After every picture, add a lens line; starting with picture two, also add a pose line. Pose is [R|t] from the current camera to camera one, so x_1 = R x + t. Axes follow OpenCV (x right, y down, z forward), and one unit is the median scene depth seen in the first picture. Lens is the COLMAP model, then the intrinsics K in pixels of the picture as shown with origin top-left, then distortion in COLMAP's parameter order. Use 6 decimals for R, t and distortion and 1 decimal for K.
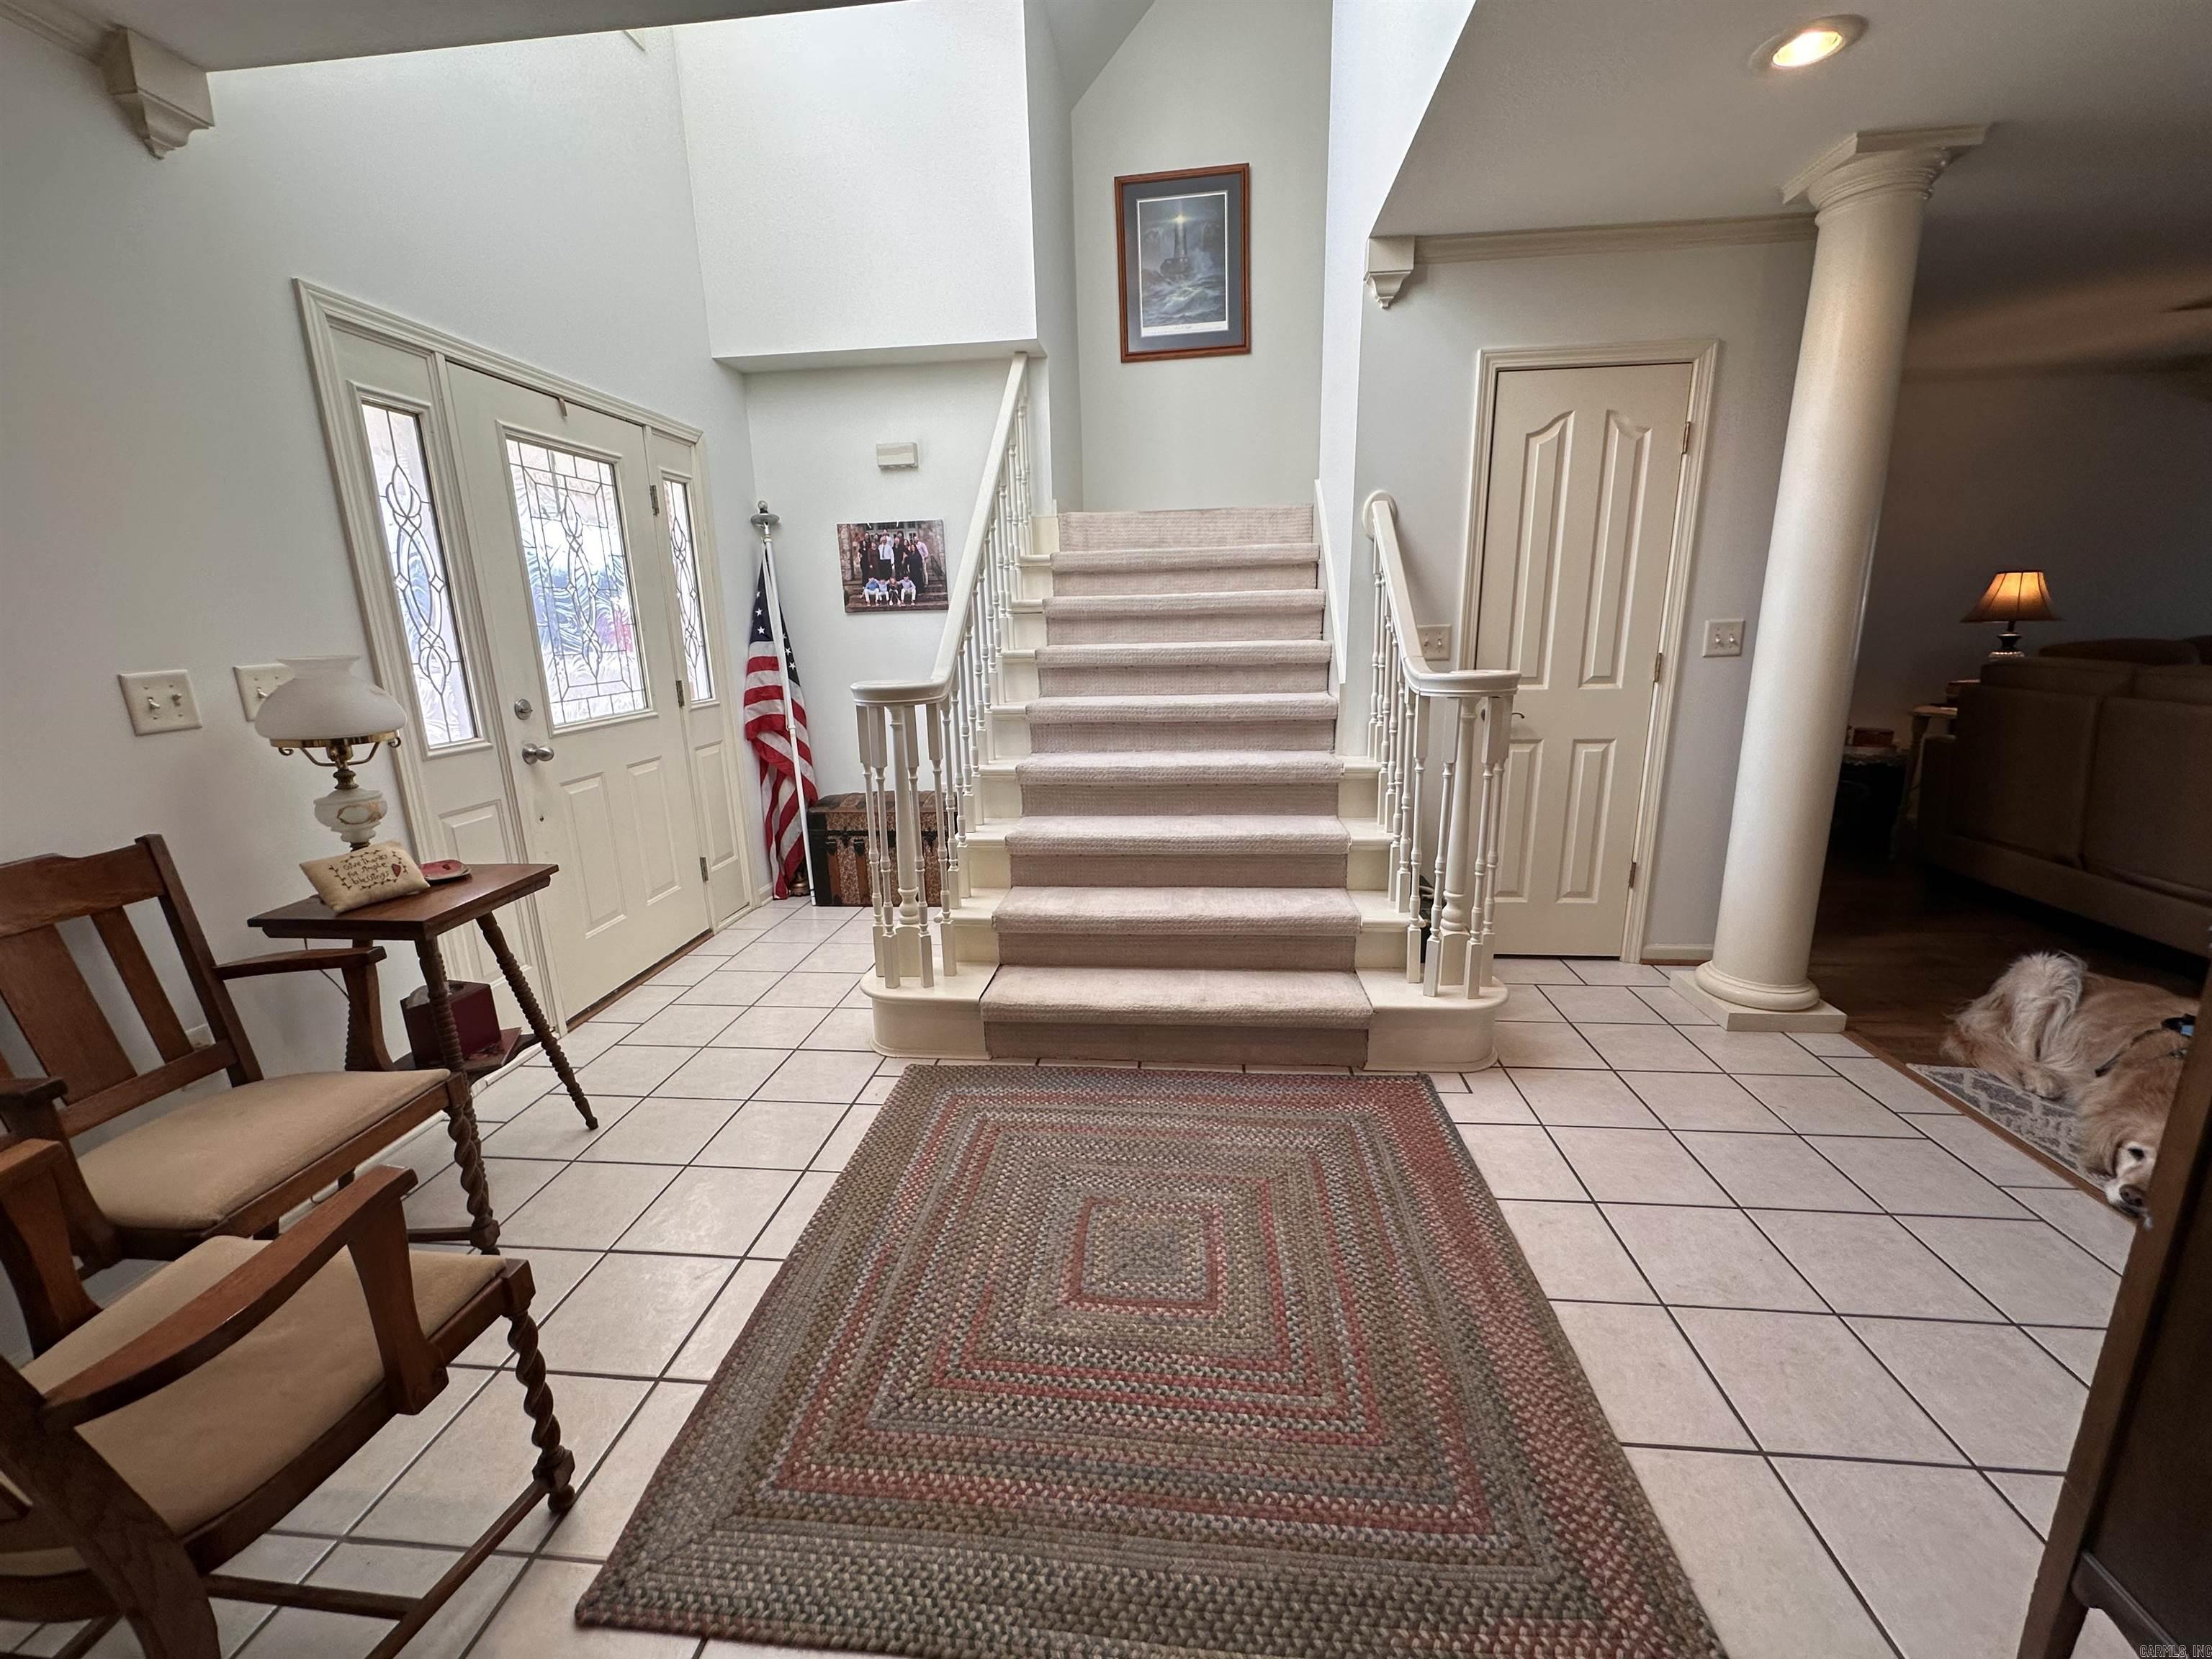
lens RADIAL K [[878.0, 0, 1101.1], [0, 878.0, 834.6], [0, 0, 1]] dist [-0.000629, 0.001456]
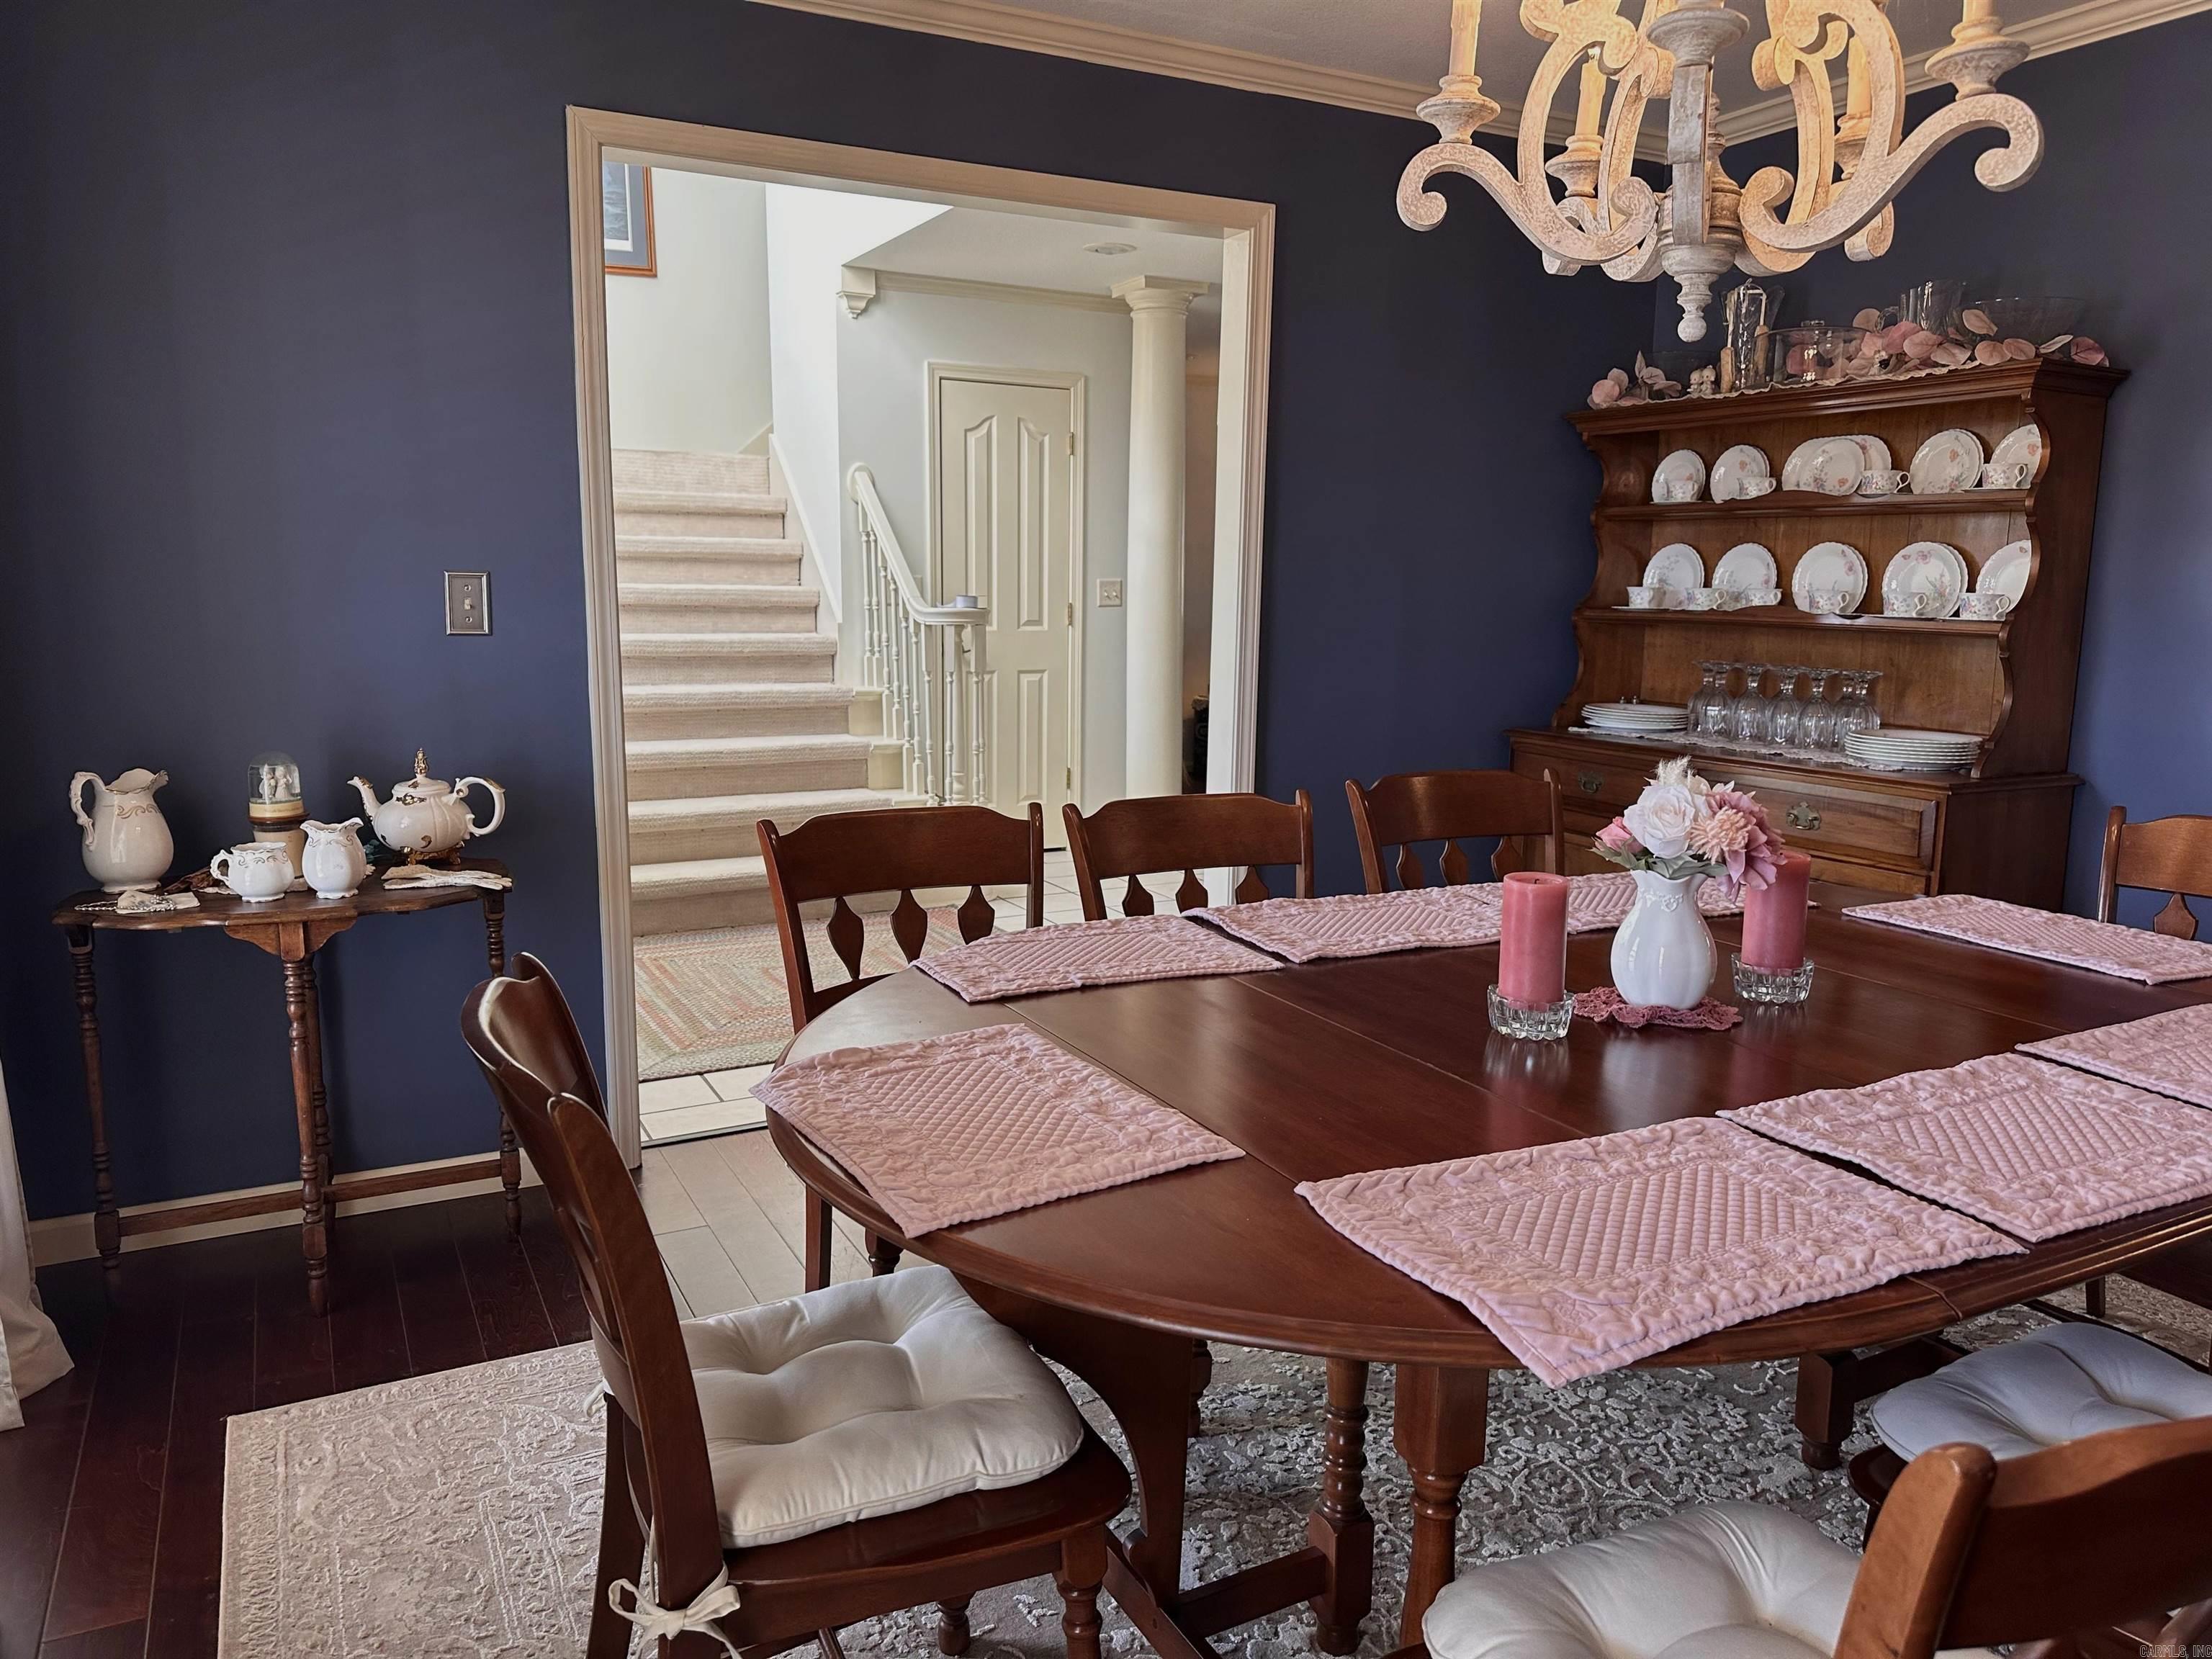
lens RADIAL K [[1557.5, 0, 1113.5], [0, 1557.5, 833.9], [0, 0, 1]] dist [0.011384, -0.020480]
pose [[0.829961, -0.053078, 0.555291, -0.624689], [0.097026, 0.994025, -0.050005, 0.261158], [-0.549319, 0.095380, 0.830152, -0.941099]]
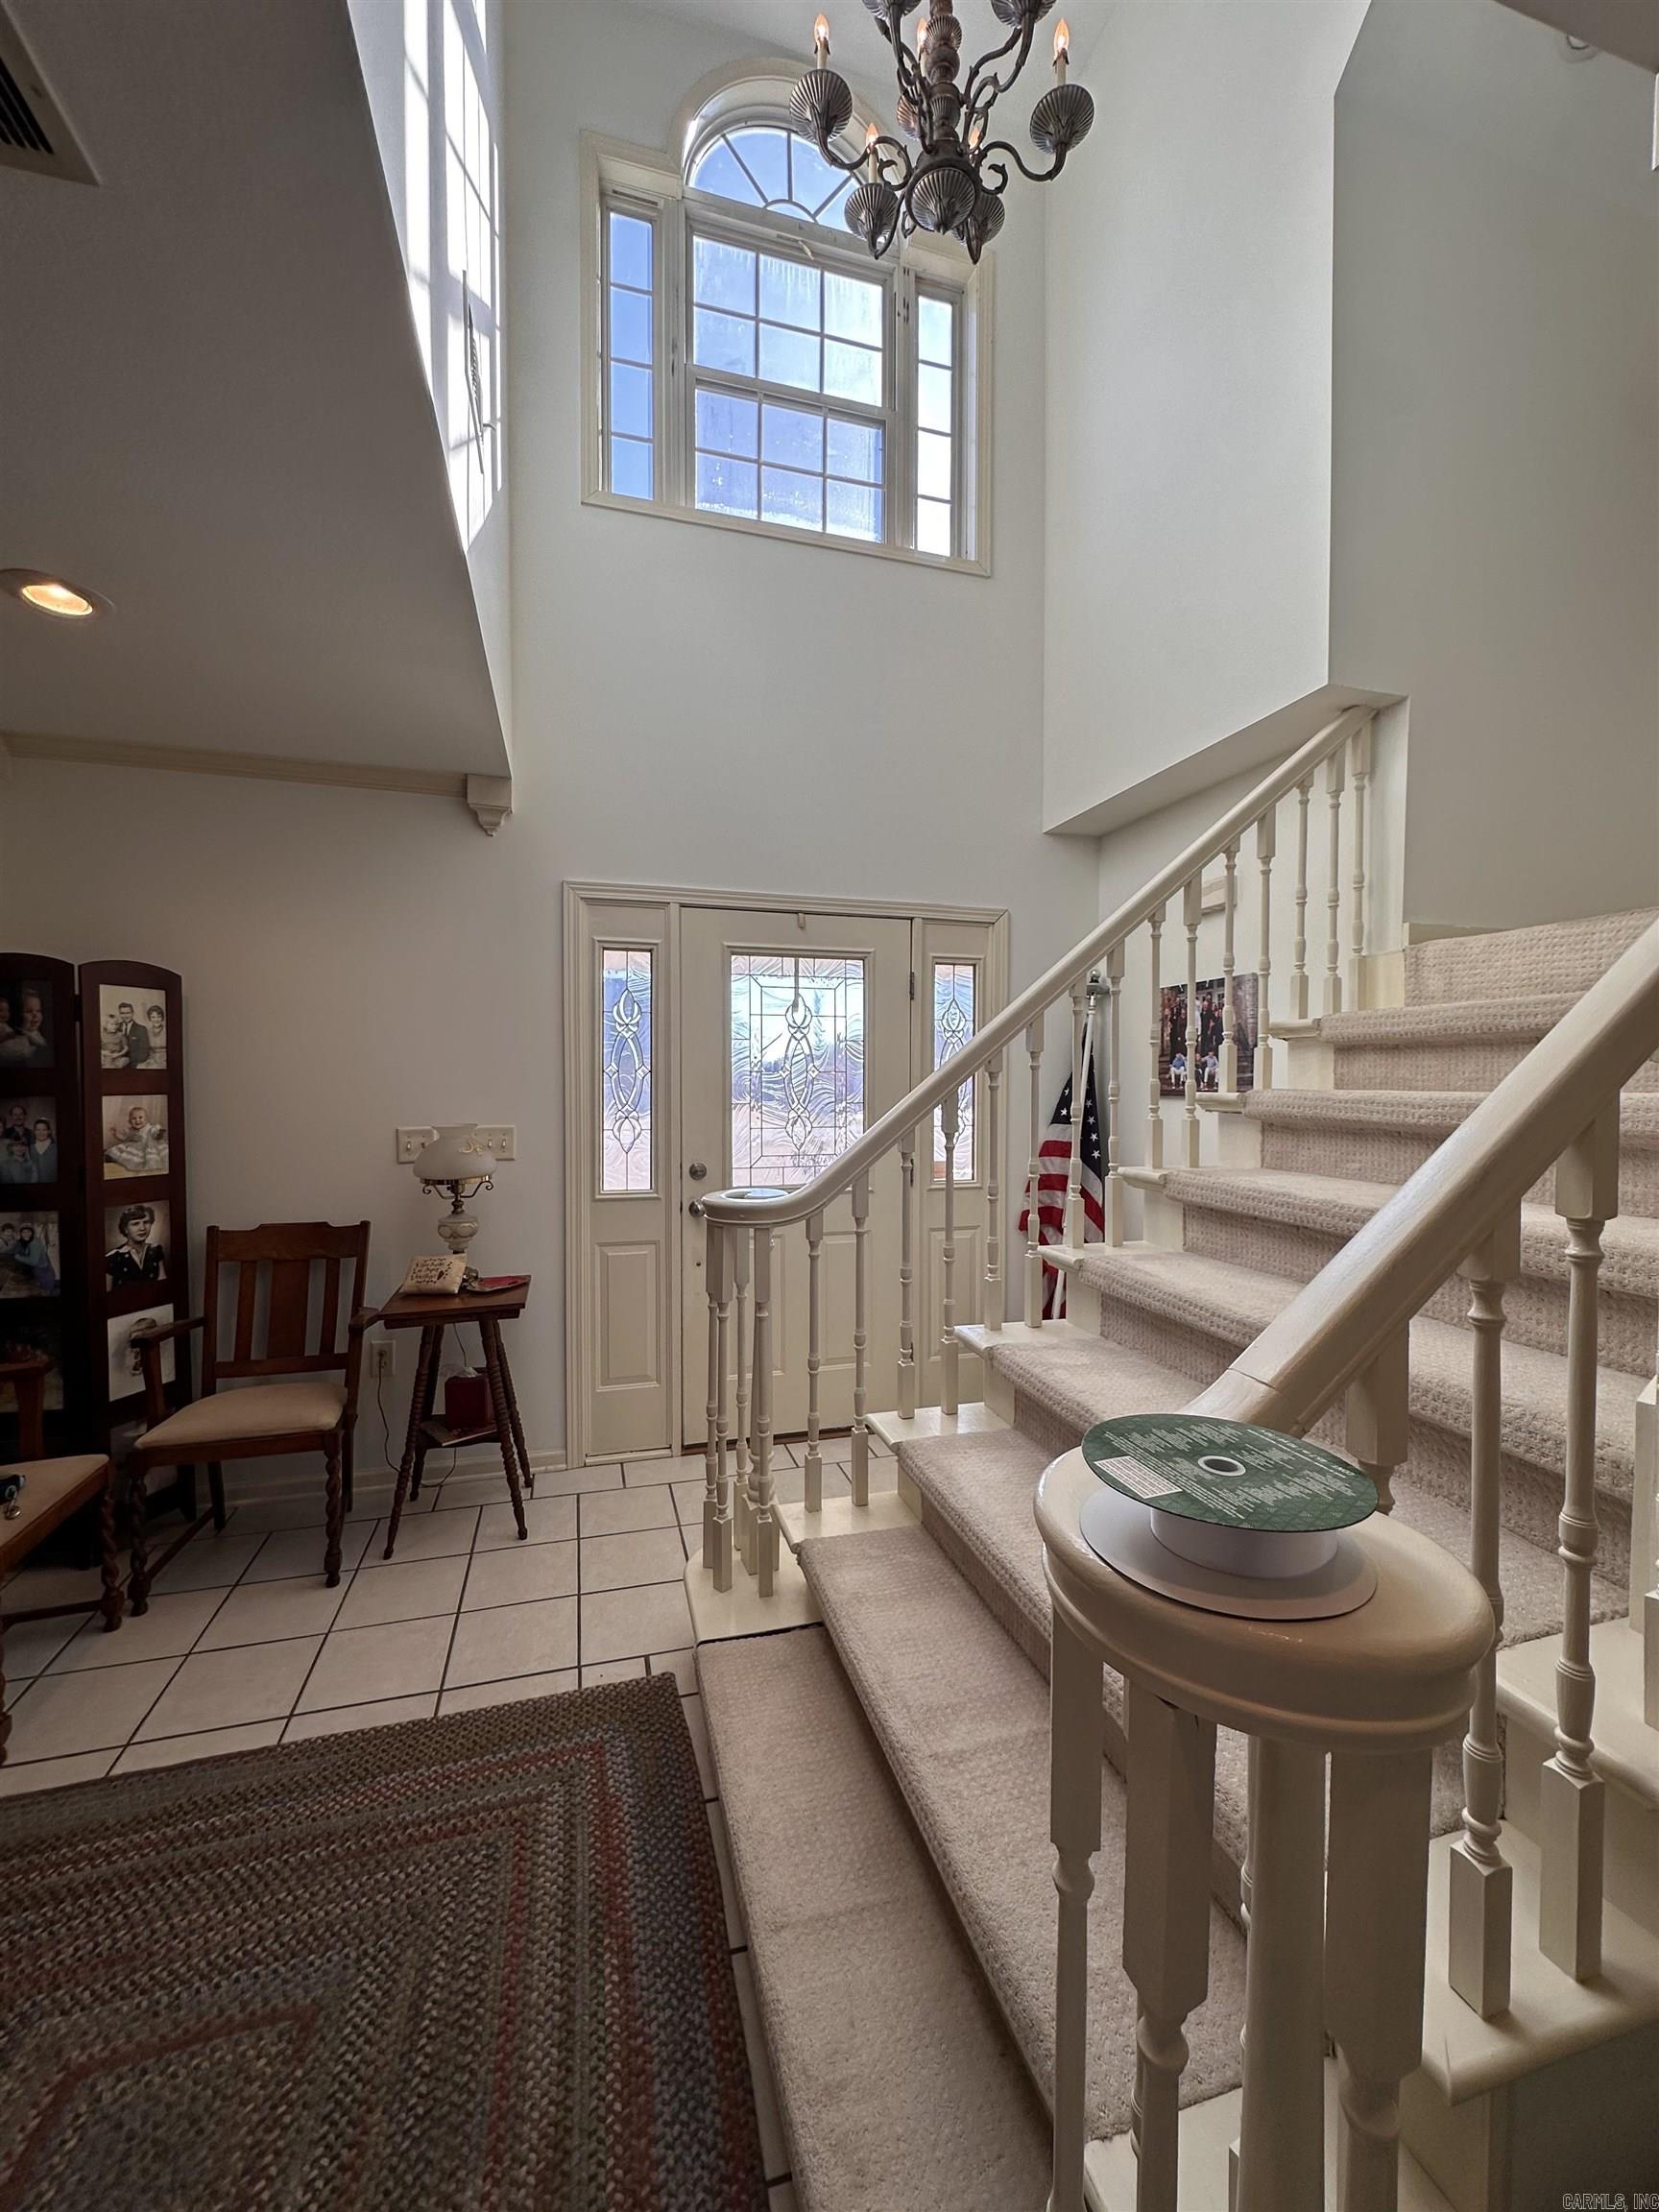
lens RADIAL K [[878.0, 0, 839.2], [0, 878.0, 1118.2], [0, 0, 1]] dist [-0.000629, 0.001456]
pose [[0.381524, 0.066467, -0.921966, 0.473809], [-0.233912, 0.971890, -0.026730, -0.208864], [0.894273, 0.225857, 0.386347, 0.640271]]
